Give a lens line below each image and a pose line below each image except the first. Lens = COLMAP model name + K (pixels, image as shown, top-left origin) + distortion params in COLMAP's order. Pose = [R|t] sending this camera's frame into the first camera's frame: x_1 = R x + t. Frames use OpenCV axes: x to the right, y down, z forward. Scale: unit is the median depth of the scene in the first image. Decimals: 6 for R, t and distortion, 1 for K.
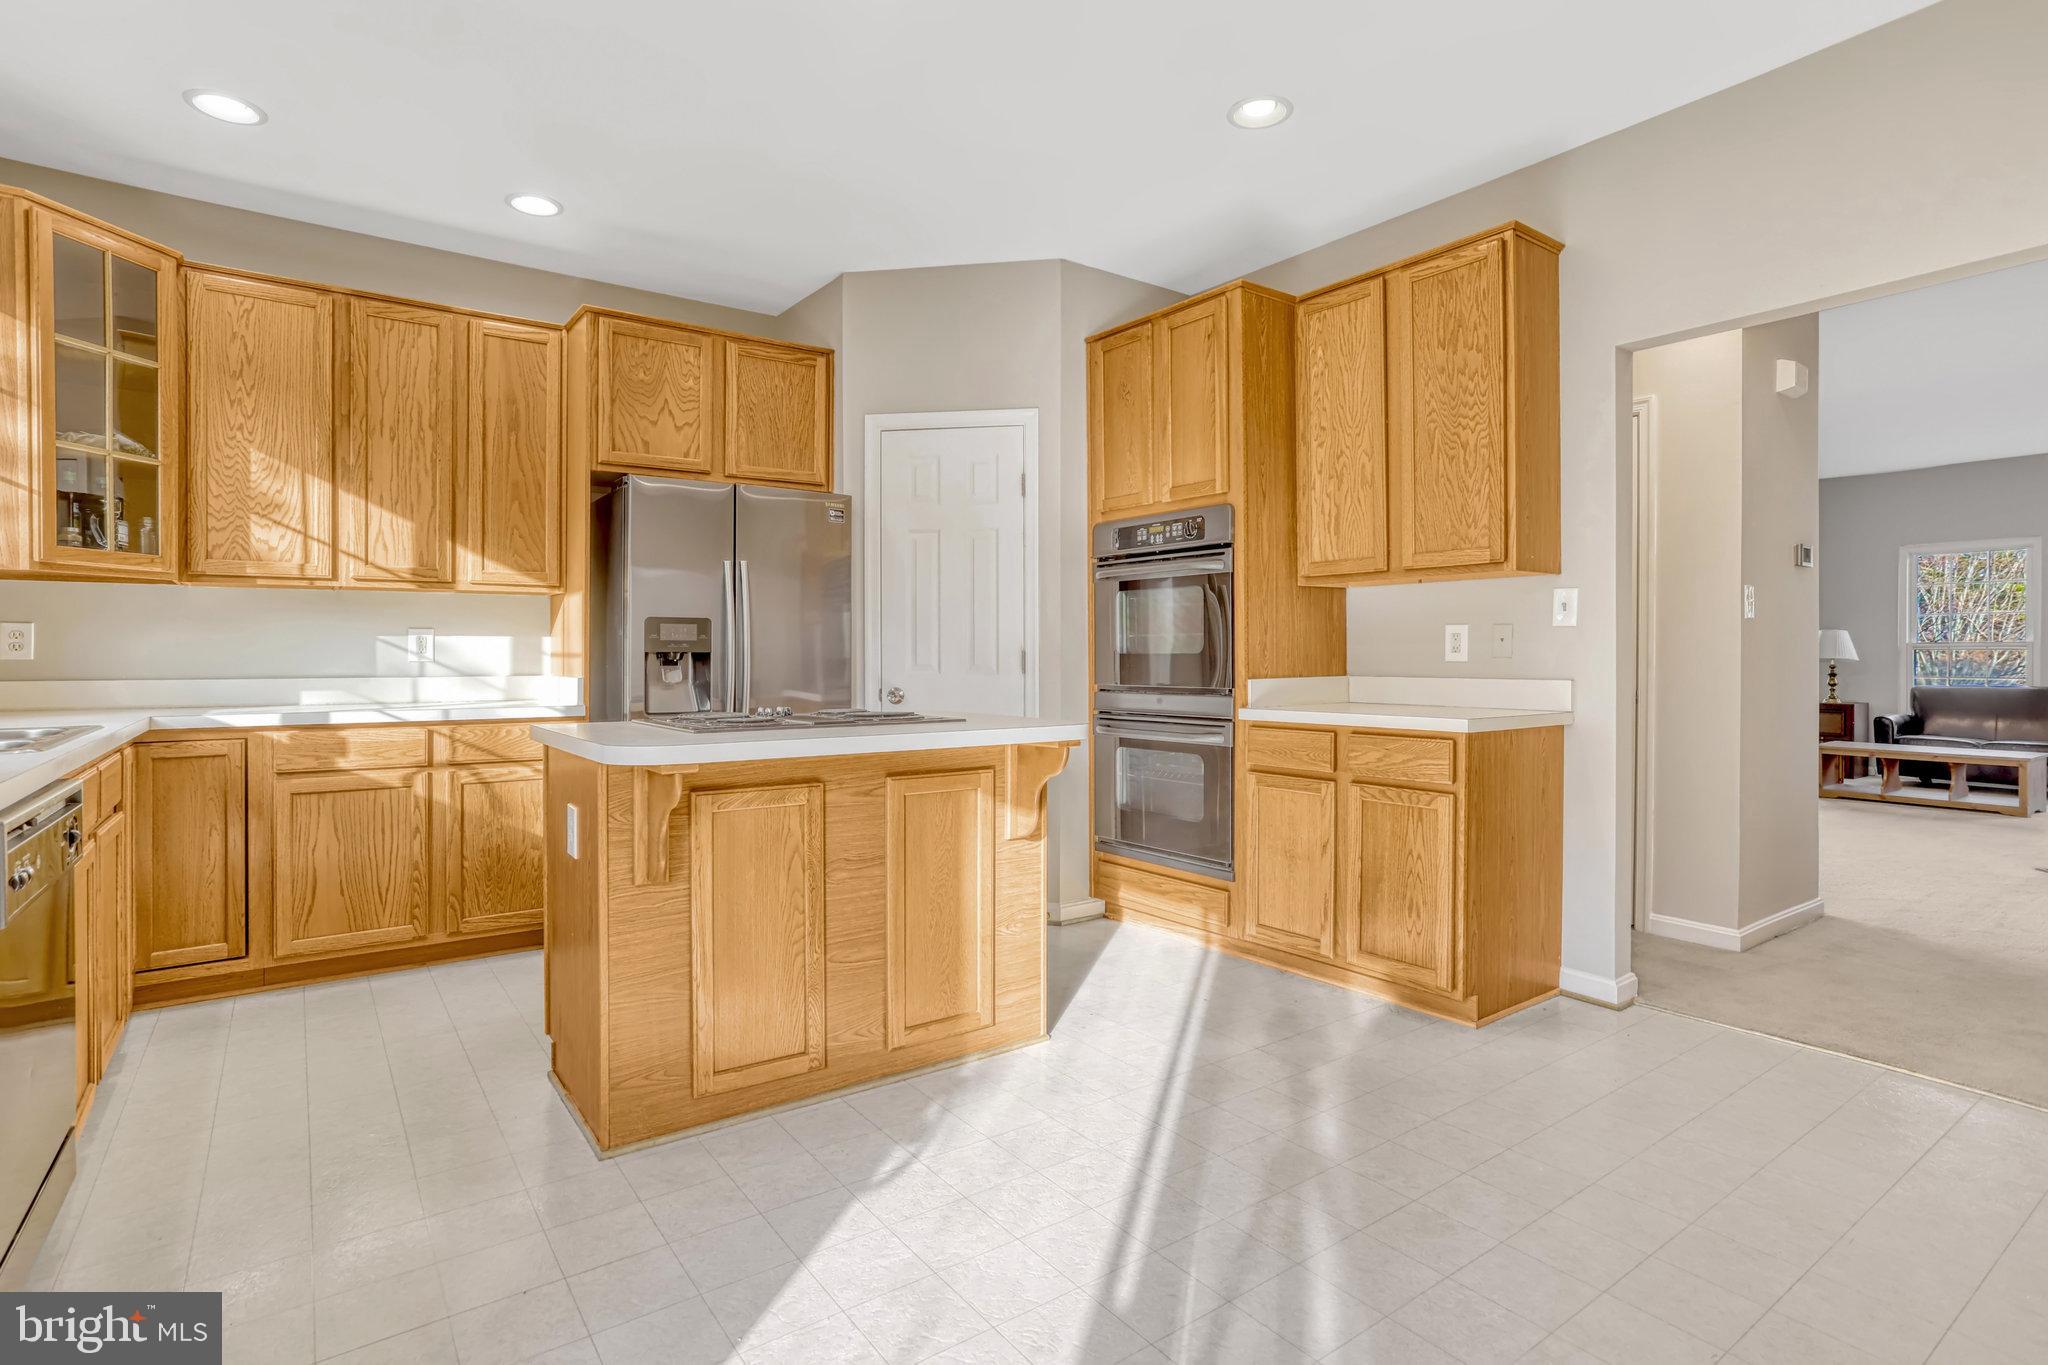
lens RADIAL K [[1014.0, 0, 990.6], [0, 1014.0, 640.1], [0, 0, 1]] dist [-0.031099, 0.016399]
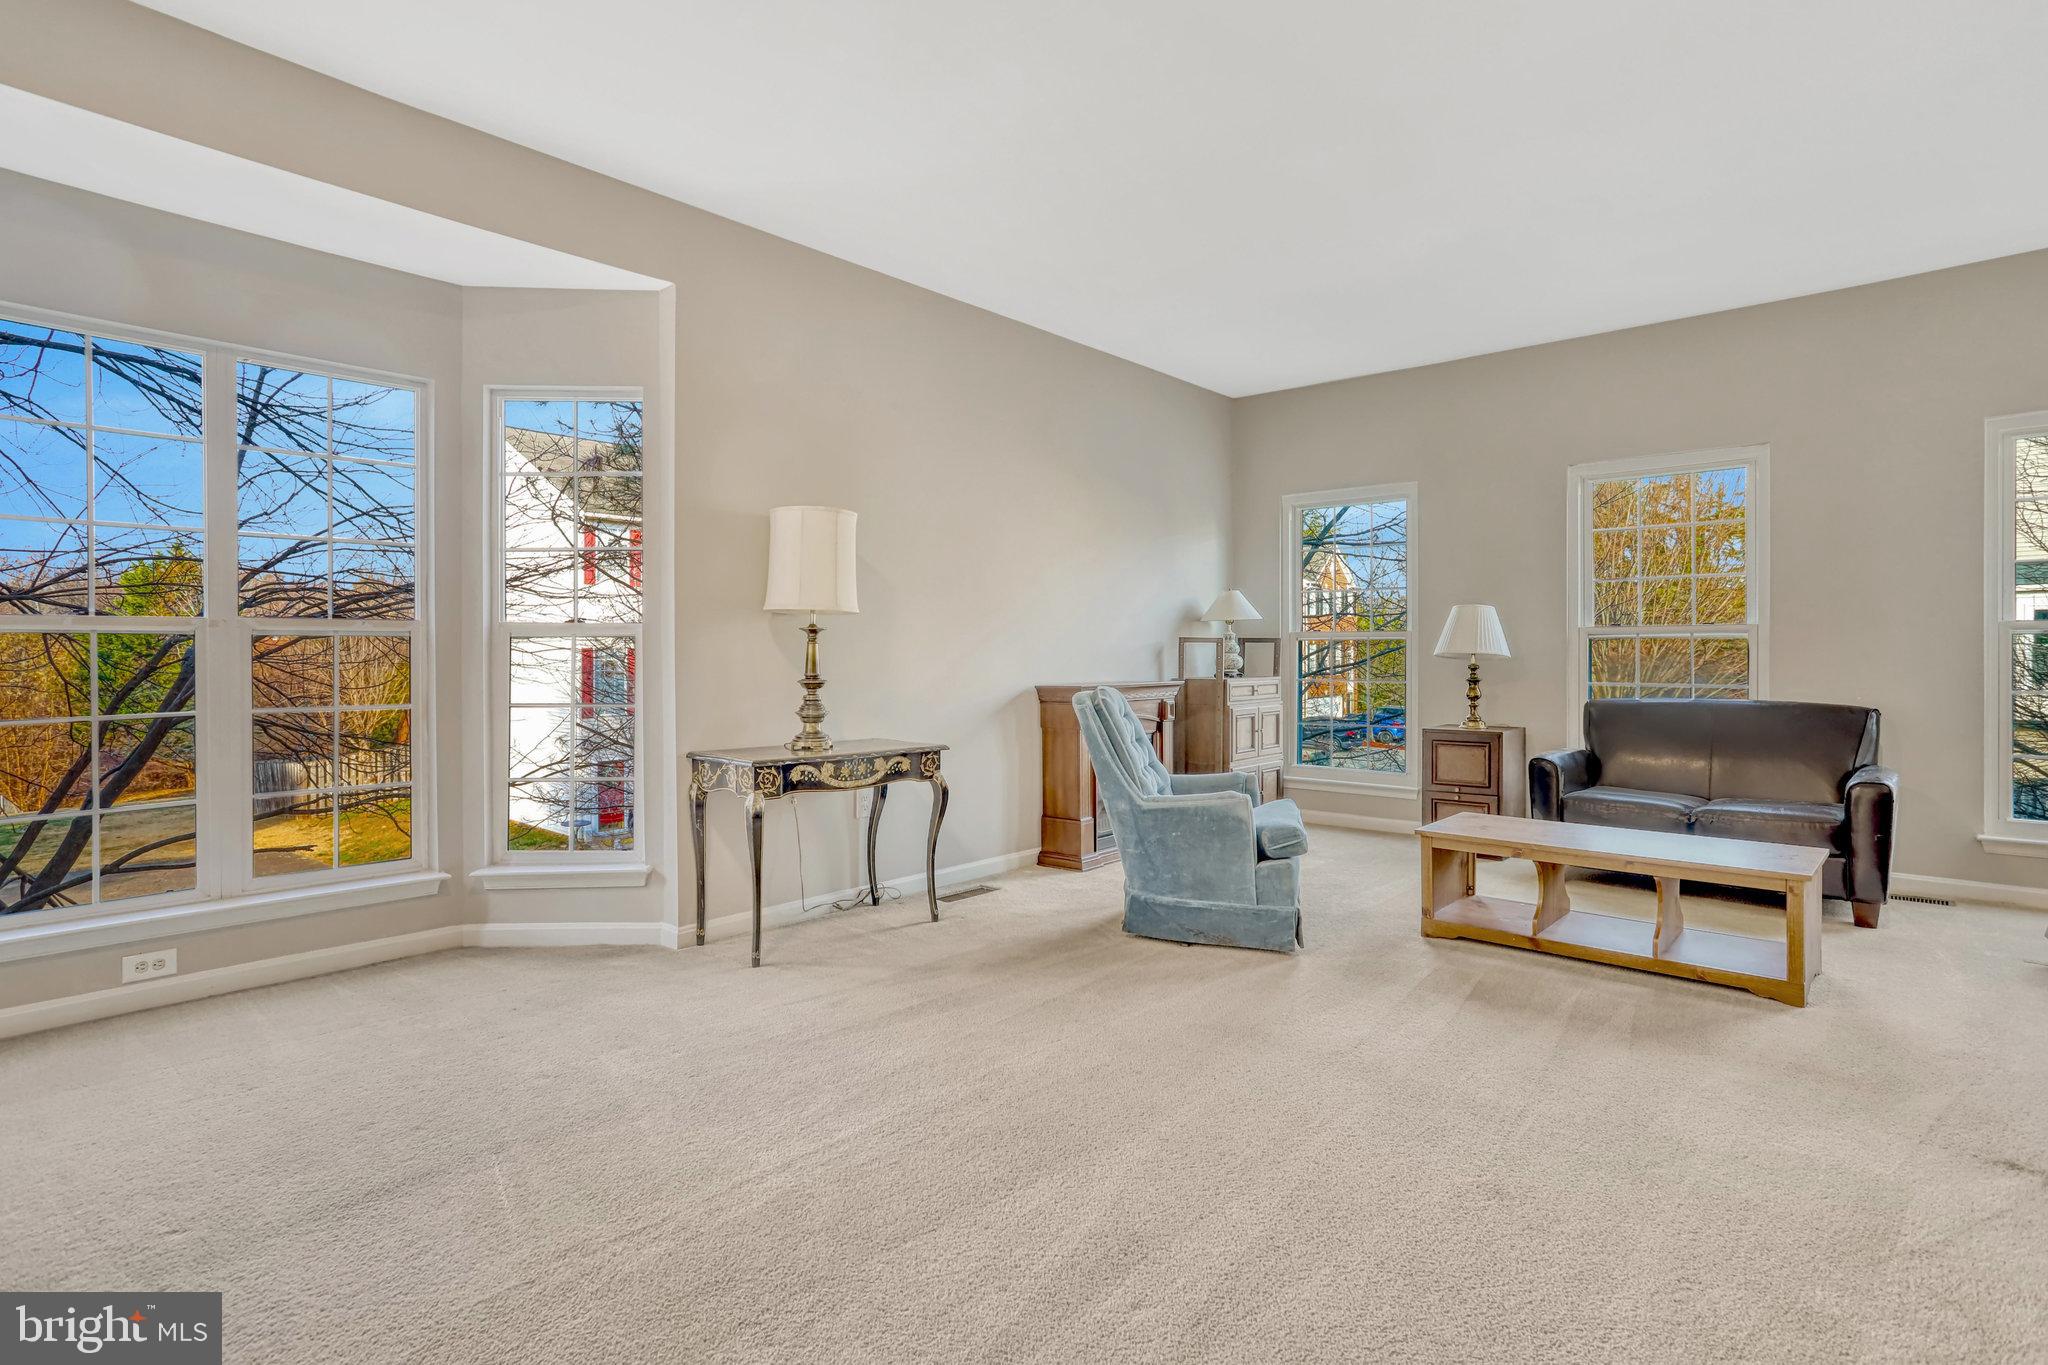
lens RADIAL K [[1014.0, 0, 1023.3], [0, 1014.0, 663.0], [0, 0, 1]] dist [-0.031099, 0.016399]
pose [[0.971325, -0.005785, 0.237685, 0.465524], [0.002429, 0.999893, 0.014409, 0.015488], [-0.237743, -0.013419, 0.971235, 0.509719]]
